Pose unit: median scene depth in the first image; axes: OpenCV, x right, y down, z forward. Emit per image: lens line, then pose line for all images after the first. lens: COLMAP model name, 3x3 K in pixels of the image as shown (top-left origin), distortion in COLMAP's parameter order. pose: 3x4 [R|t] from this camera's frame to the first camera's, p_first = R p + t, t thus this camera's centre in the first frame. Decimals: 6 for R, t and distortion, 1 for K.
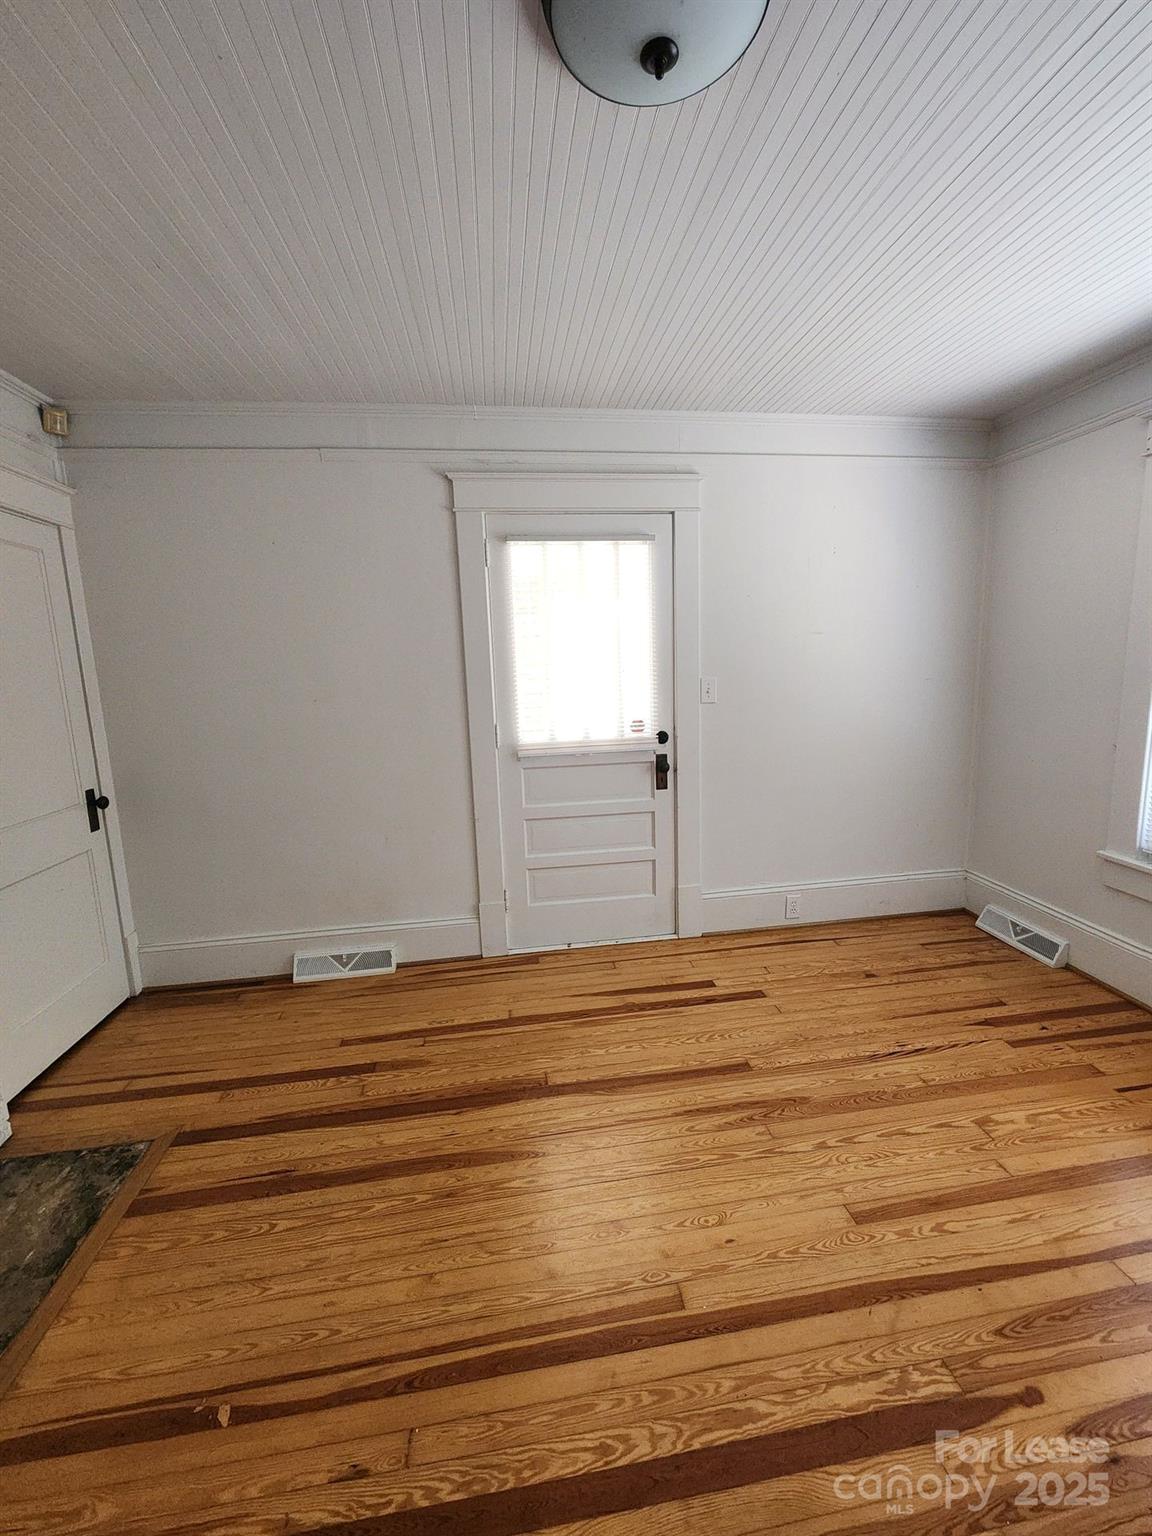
lens RADIAL K [[627.3, 0, 583.1], [0, 627.3, 773.4], [0, 0, 1]] dist [-0.000806, -0.002017]
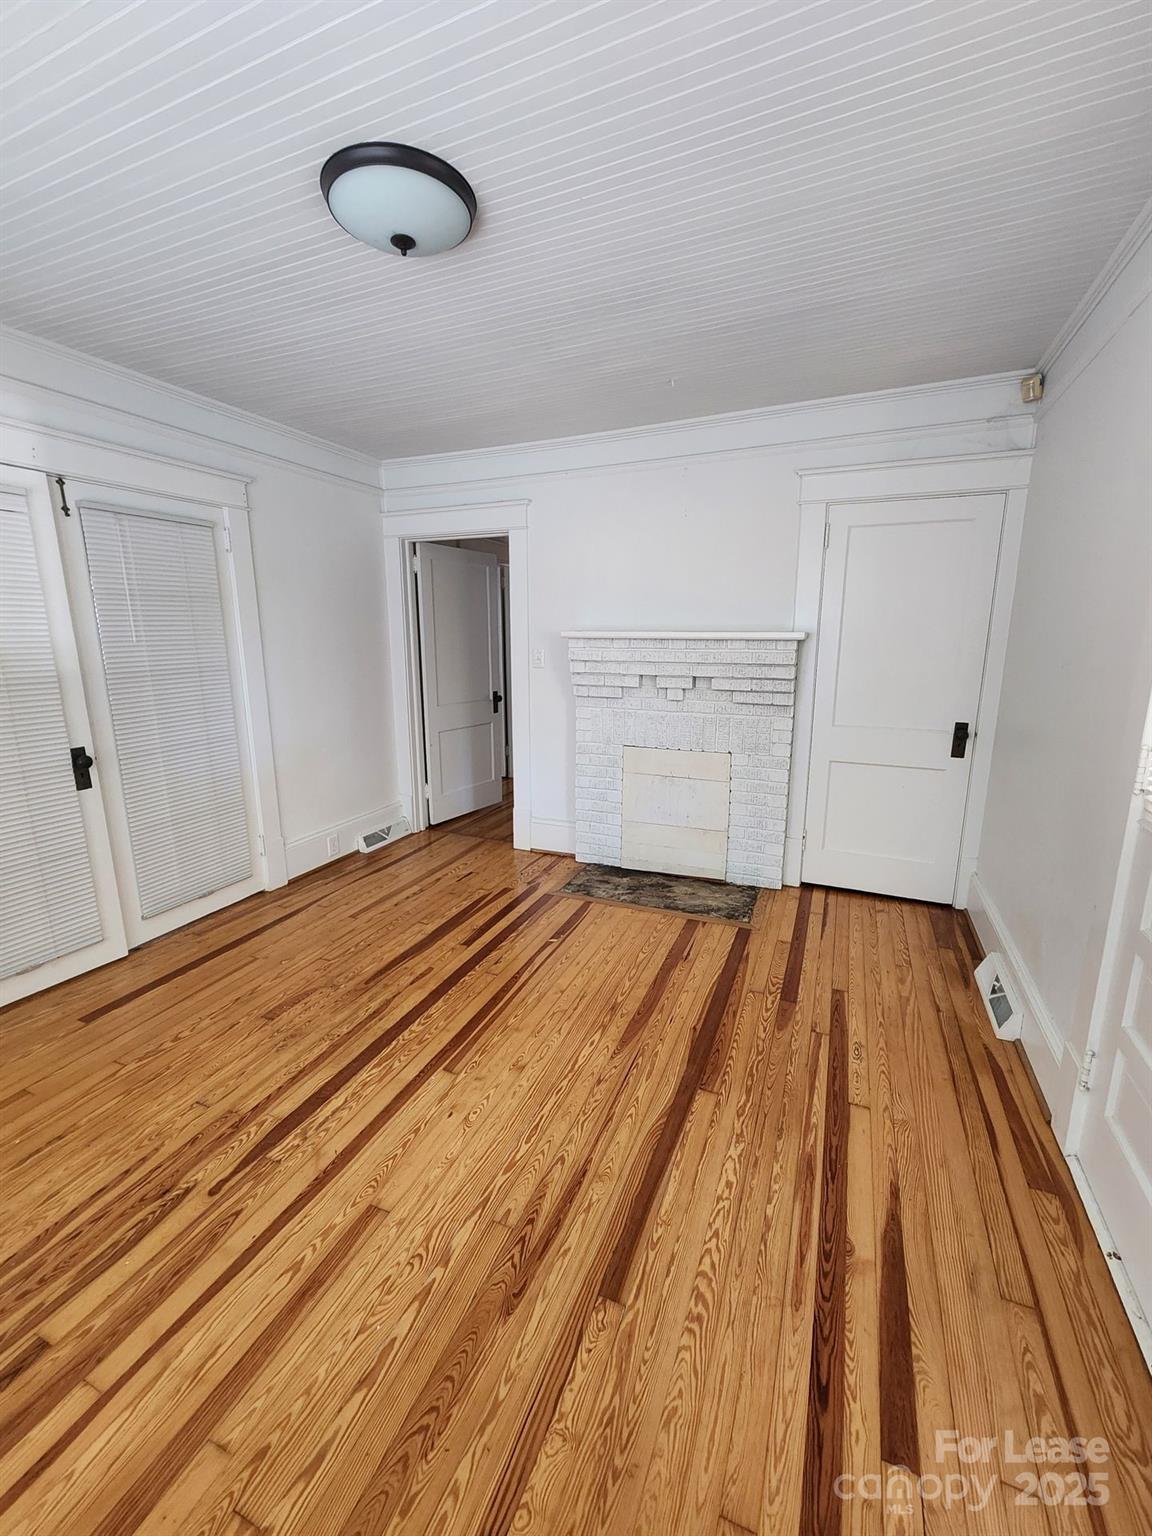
lens RADIAL K [[627.3, 0, 577.3], [0, 627.3, 761.3], [0, 0, 1]] dist [-0.000806, -0.002017]
pose [[-0.520908, 0.210706, -0.827199, 0.837252], [-0.130092, 0.938141, 0.320887, -0.273284], [0.843642, 0.274764, -0.461274, 1.370669]]
